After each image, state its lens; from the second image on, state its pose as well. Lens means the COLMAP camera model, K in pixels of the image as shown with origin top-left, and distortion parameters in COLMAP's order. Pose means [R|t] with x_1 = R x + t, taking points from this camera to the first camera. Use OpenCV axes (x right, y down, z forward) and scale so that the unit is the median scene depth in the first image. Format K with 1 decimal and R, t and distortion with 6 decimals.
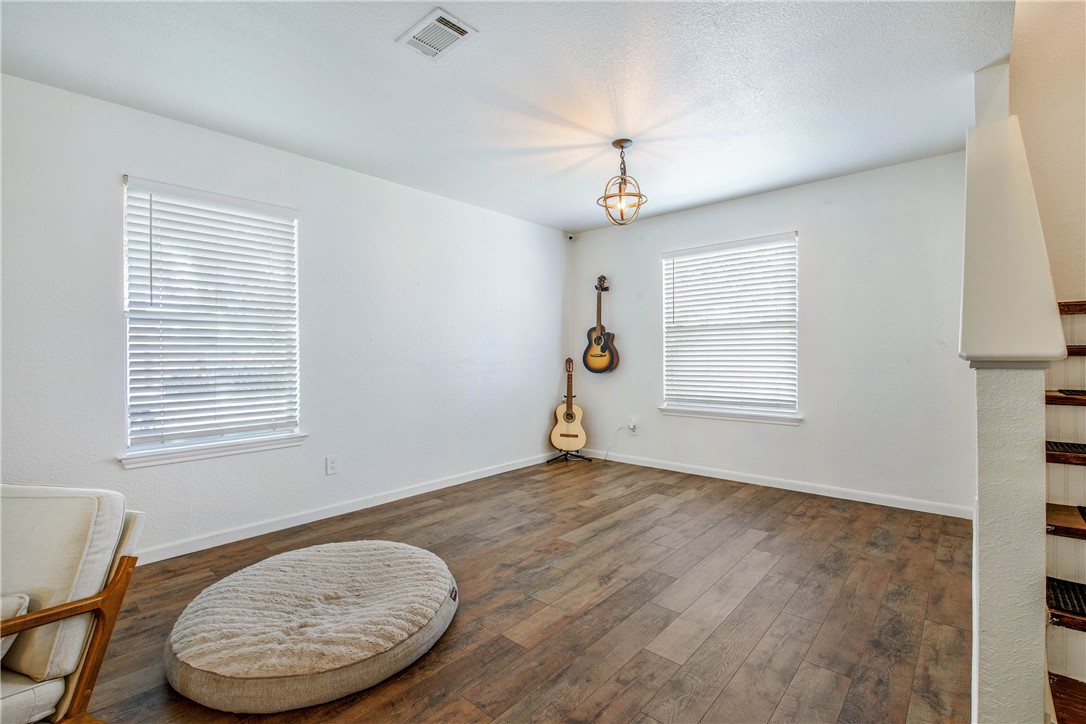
lens RADIAL K [[484.5, 0, 556.7], [0, 484.5, 357.2], [0, 0, 1]] dist [-0.000819, 0.000019]
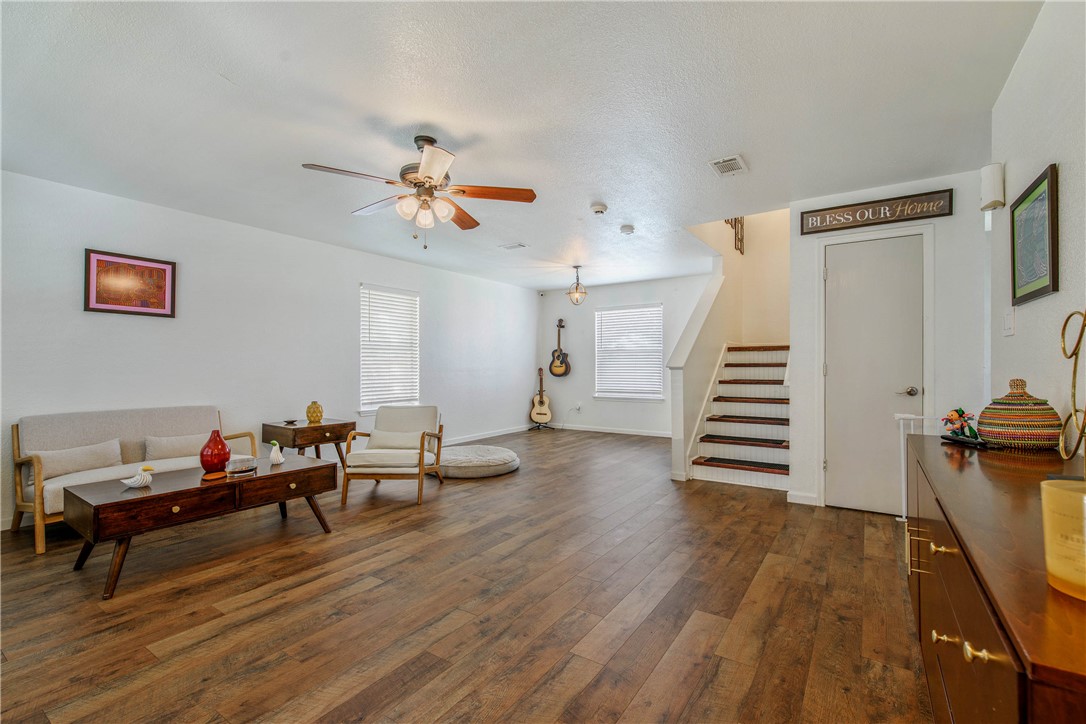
lens RADIAL K [[476.3, 0, 539.6], [0, 476.3, 374.0], [0, 0, 1]] dist [0.001584, -0.000010]
pose [[0.992650, 0.001439, 0.121012, -0.179054], [-0.002909, 0.999924, 0.011972, 0.003327], [-0.120985, -0.012236, 0.992579, -0.632285]]
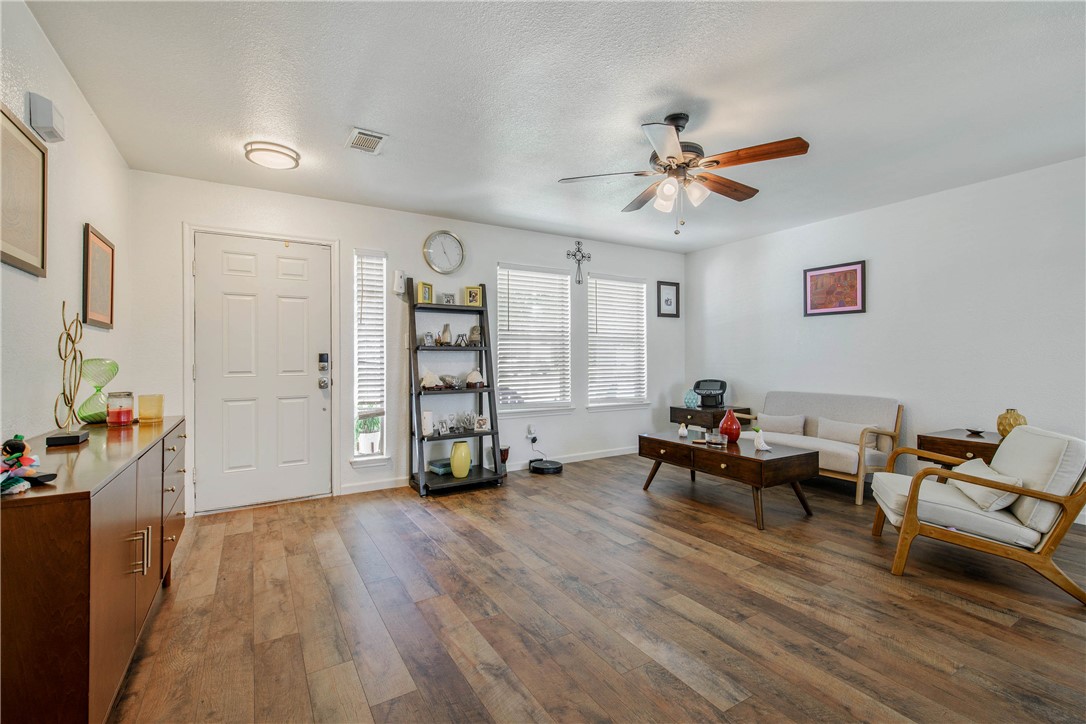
lens RADIAL K [[484.5, 0, 556.7], [0, 484.5, 357.2], [0, 0, 1]] dist [-0.000819, 0.000019]
pose [[-0.280597, 0.002879, -0.959821, 0.284871], [0.001991, 0.999995, 0.002418, -0.002519], [0.959824, -0.001232, -0.280601, -0.060126]]
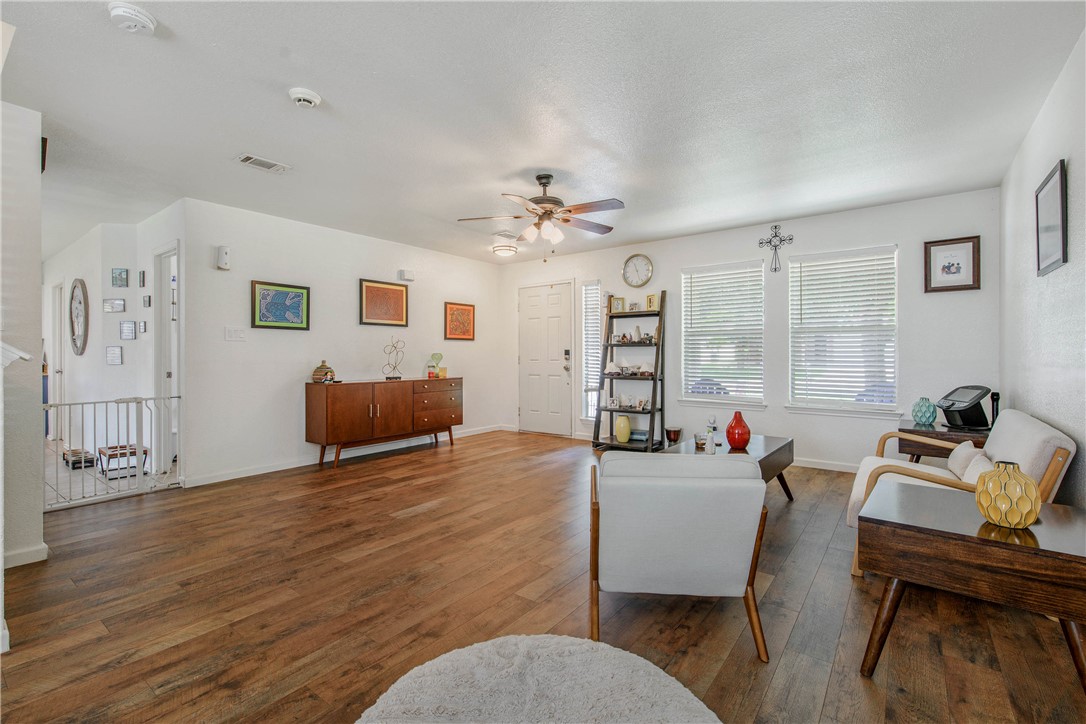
lens RADIAL K [[492.3, 0, 543.6], [0, 492.3, 353.5], [0, 0, 1]] dist [0.001976, 0.000137]
pose [[-0.997266, 0.009979, -0.073212, -0.189371], [0.009704, 0.999944, 0.004118, -0.003203], [0.073249, 0.003396, -0.997308, 0.629936]]
